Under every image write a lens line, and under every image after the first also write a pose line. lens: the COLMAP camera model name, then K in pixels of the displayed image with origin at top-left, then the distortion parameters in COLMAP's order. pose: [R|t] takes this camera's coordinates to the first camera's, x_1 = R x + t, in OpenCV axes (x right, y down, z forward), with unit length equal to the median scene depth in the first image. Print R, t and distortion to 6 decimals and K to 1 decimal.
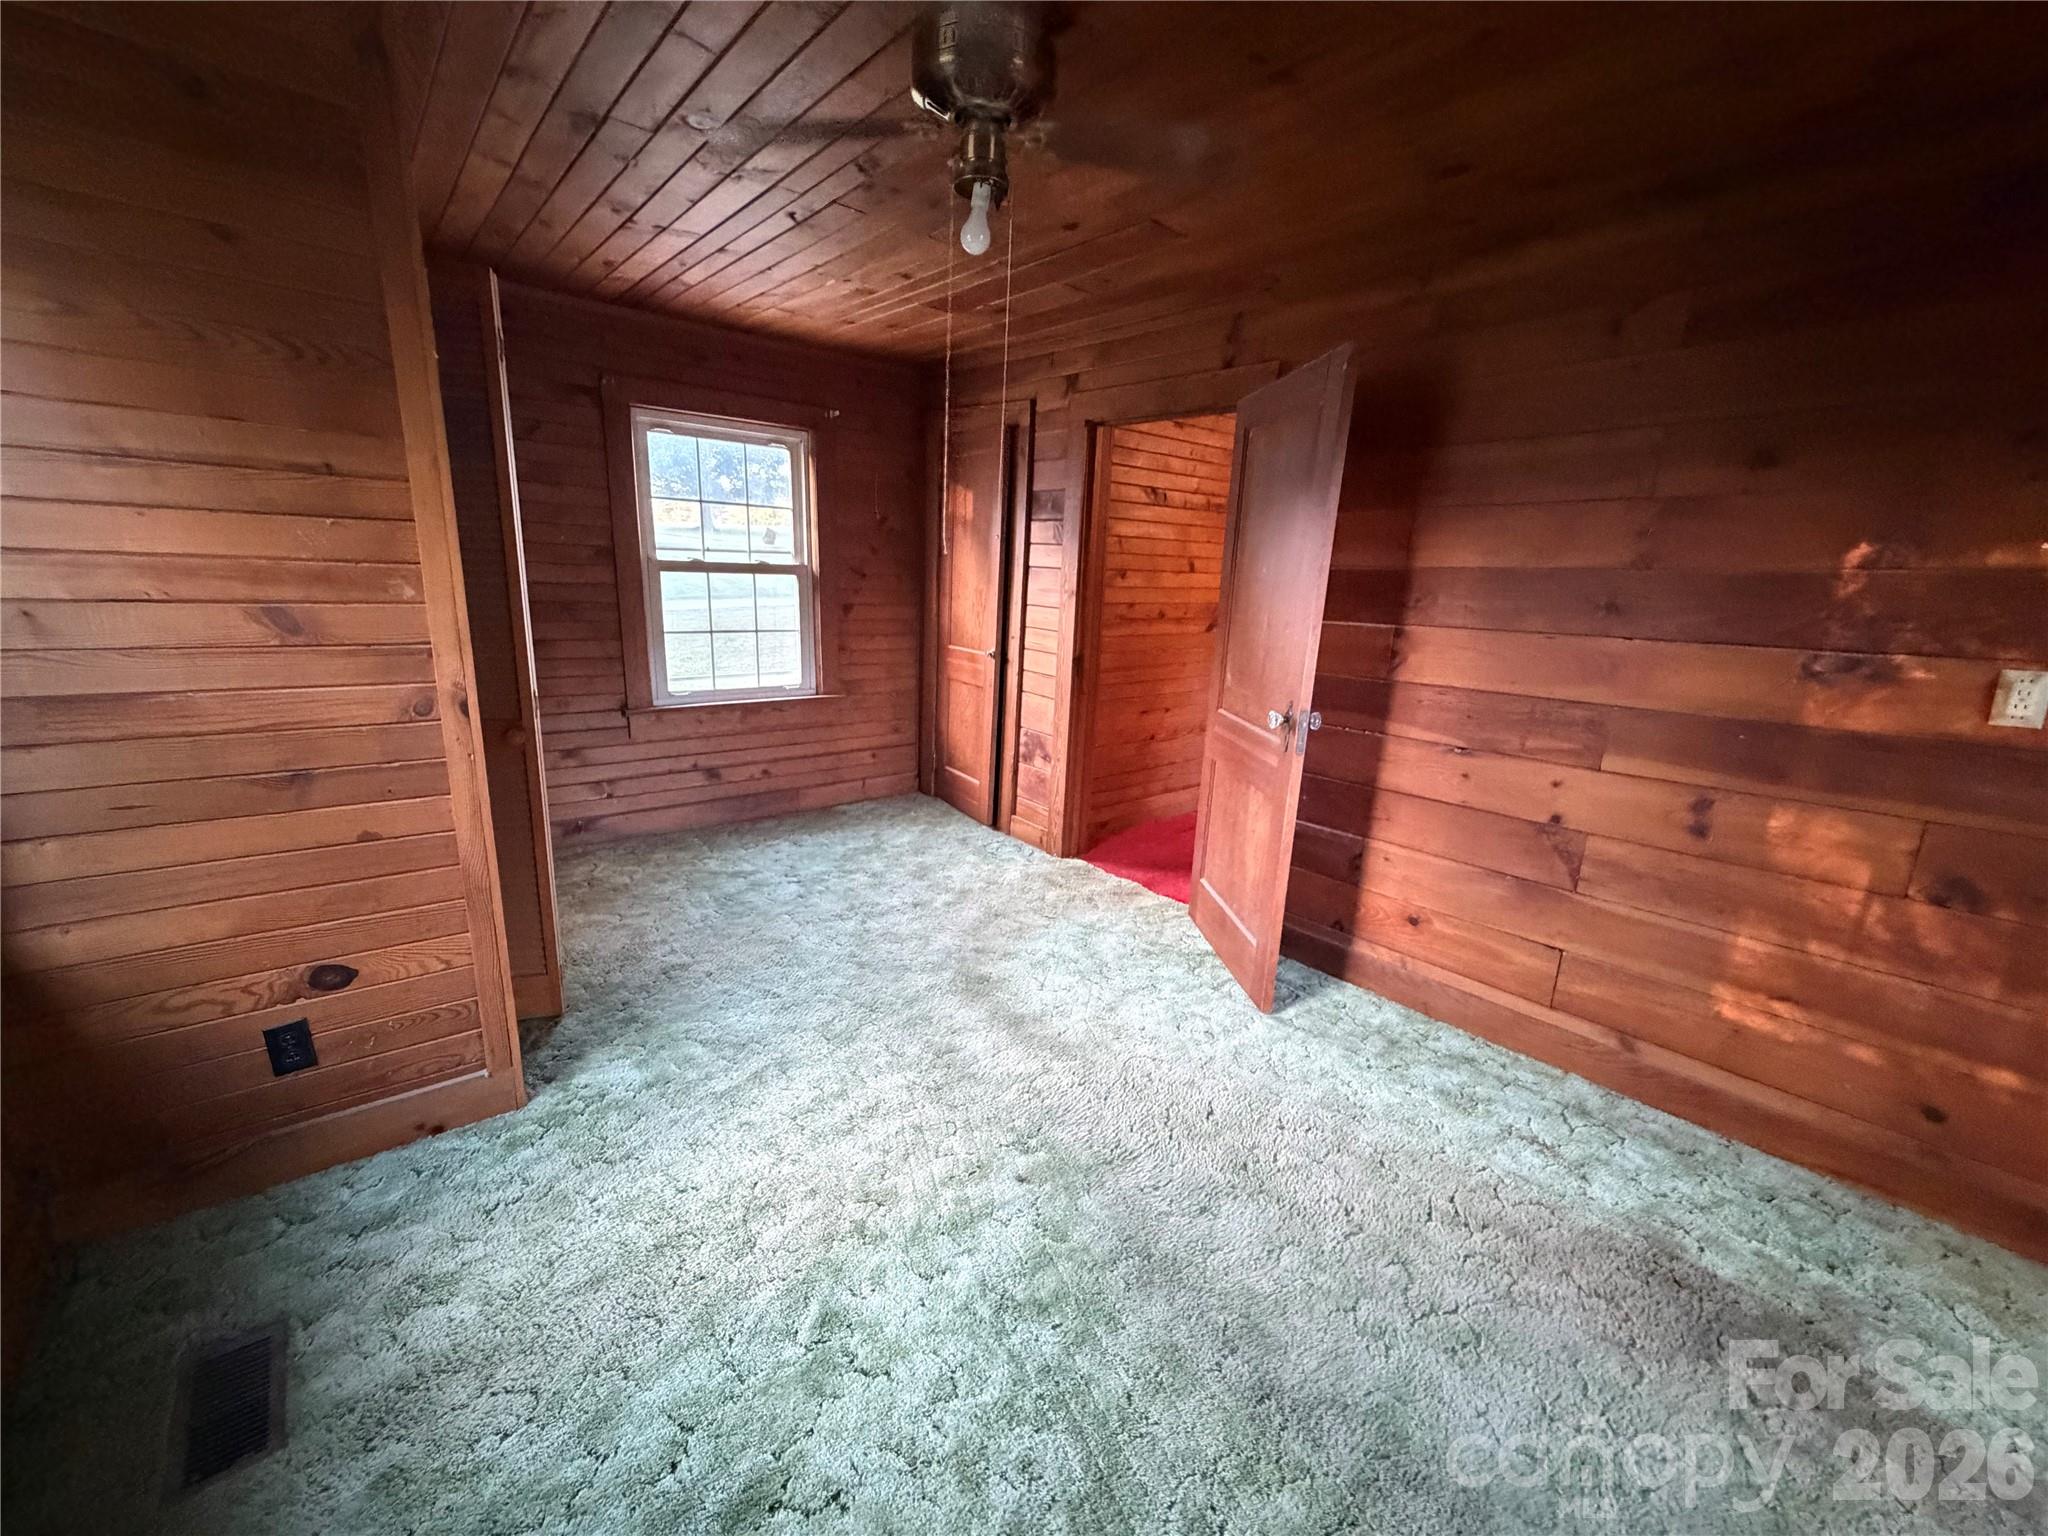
lens RADIAL K [[820.5, 0, 1021.8], [0, 820.5, 767.7], [0, 0, 1]] dist [-0.000006, 0.000005]
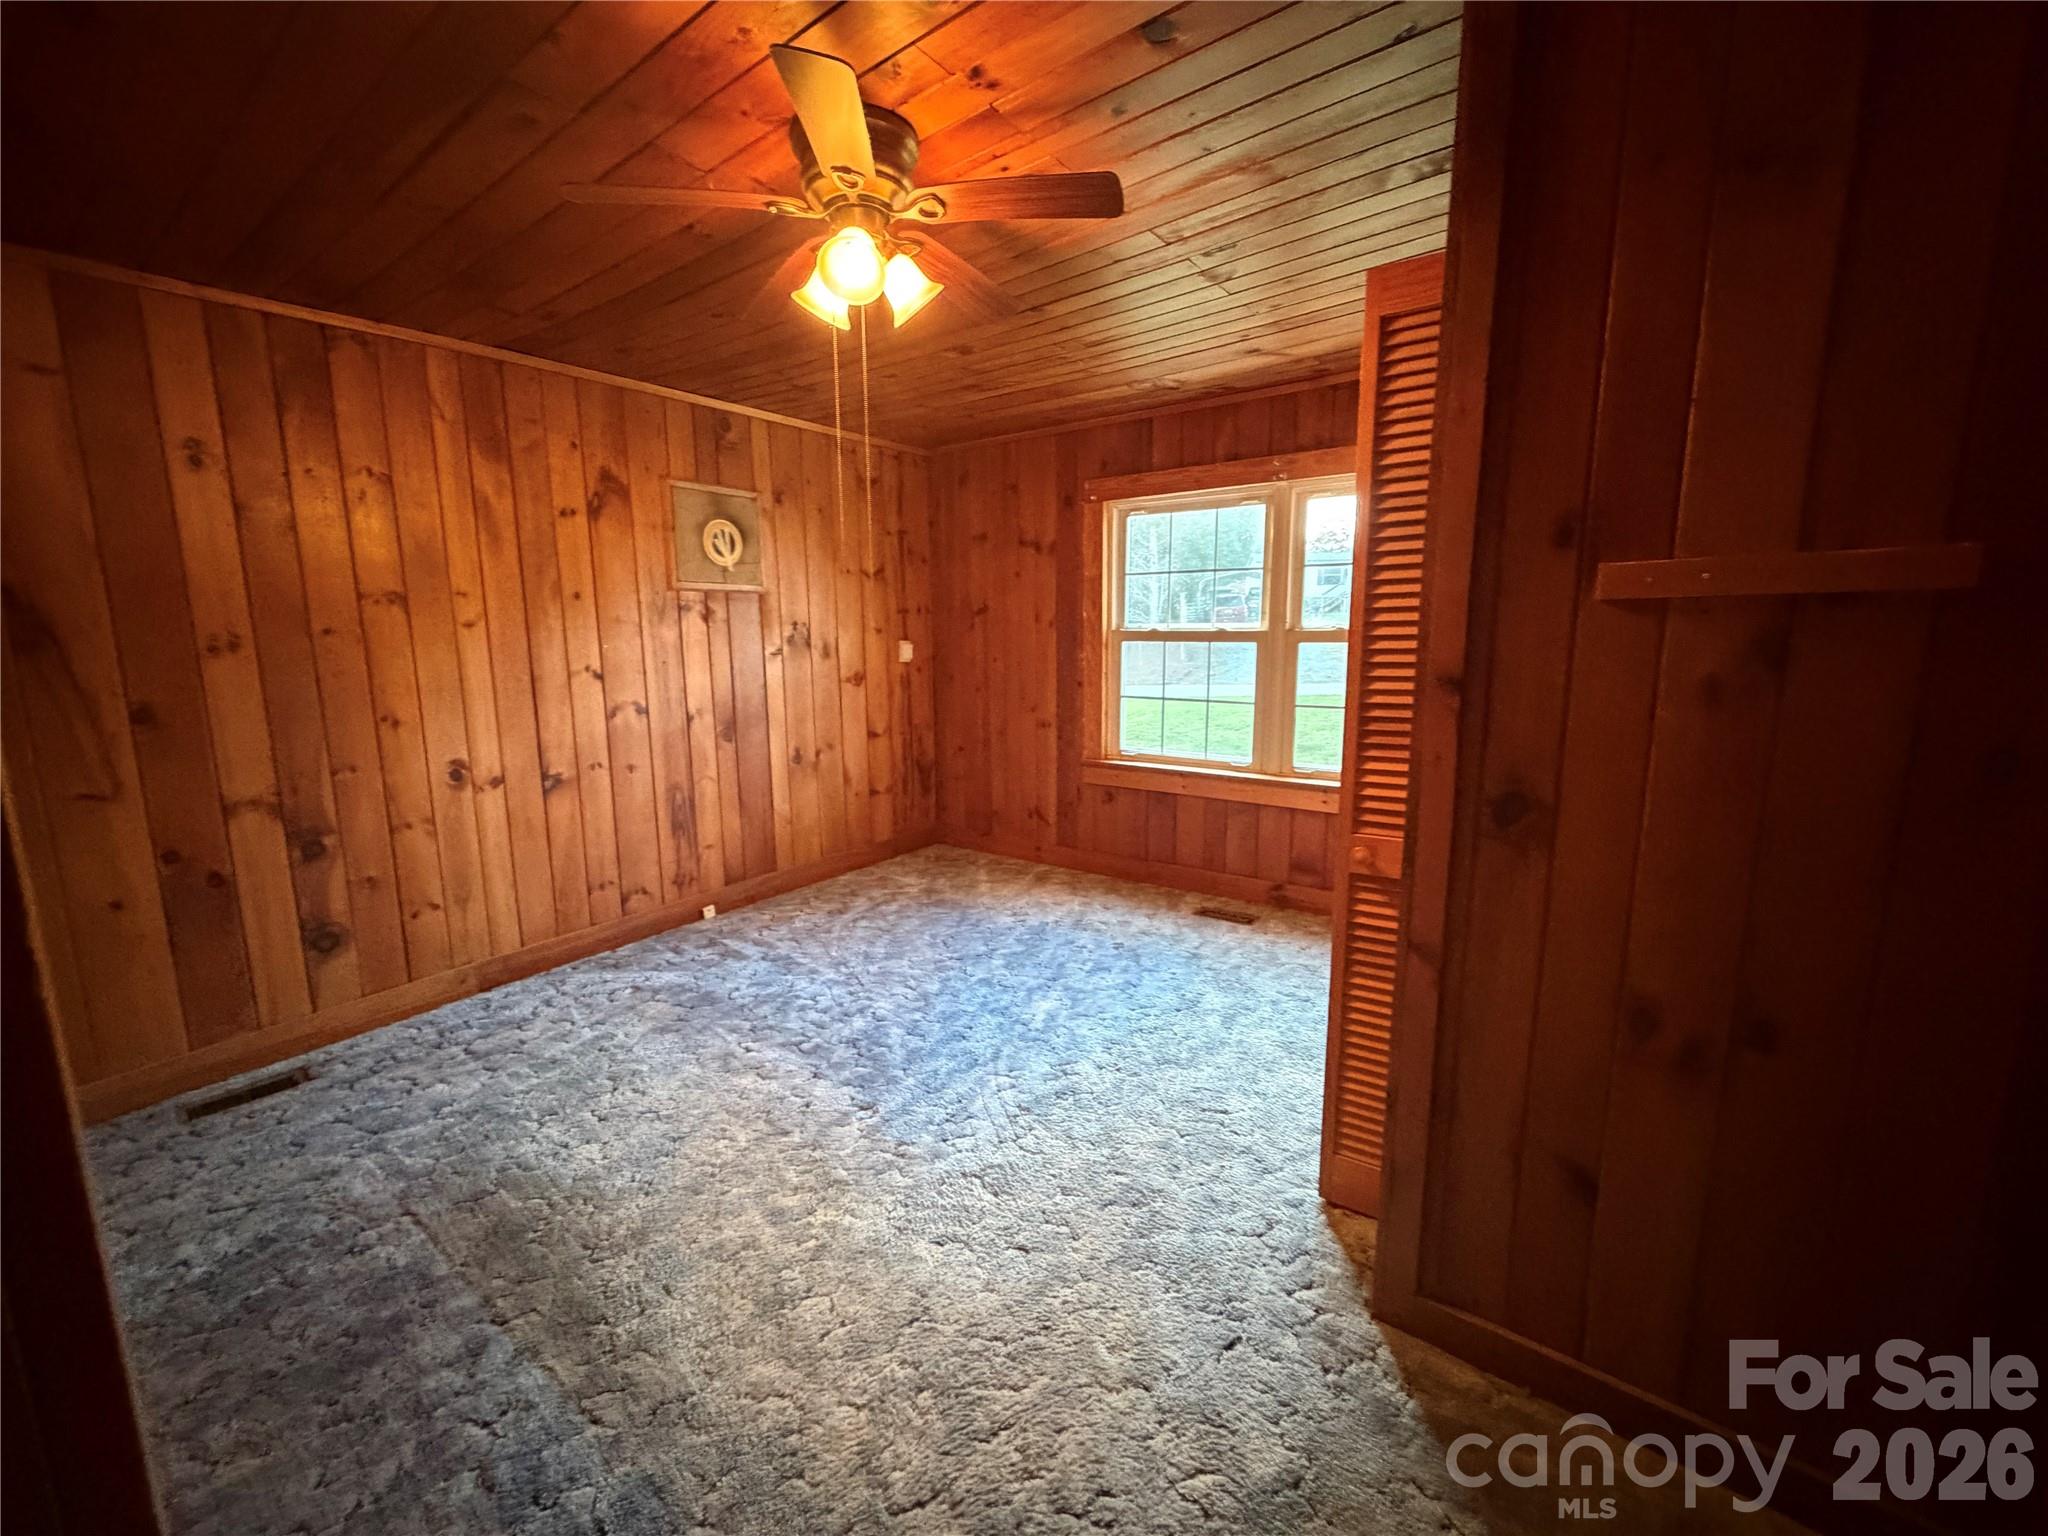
lens RADIAL K [[820.5, 0, 1022.3], [0, 820.5, 764.4], [0, 0, 1]] dist [-0.000006, 0.000005]
pose [[0.196785, 0.126016, -0.972315, 0.605898], [-0.219474, 0.972201, 0.081583, -0.134498], [0.955566, 0.197344, 0.218972, 0.643064]]
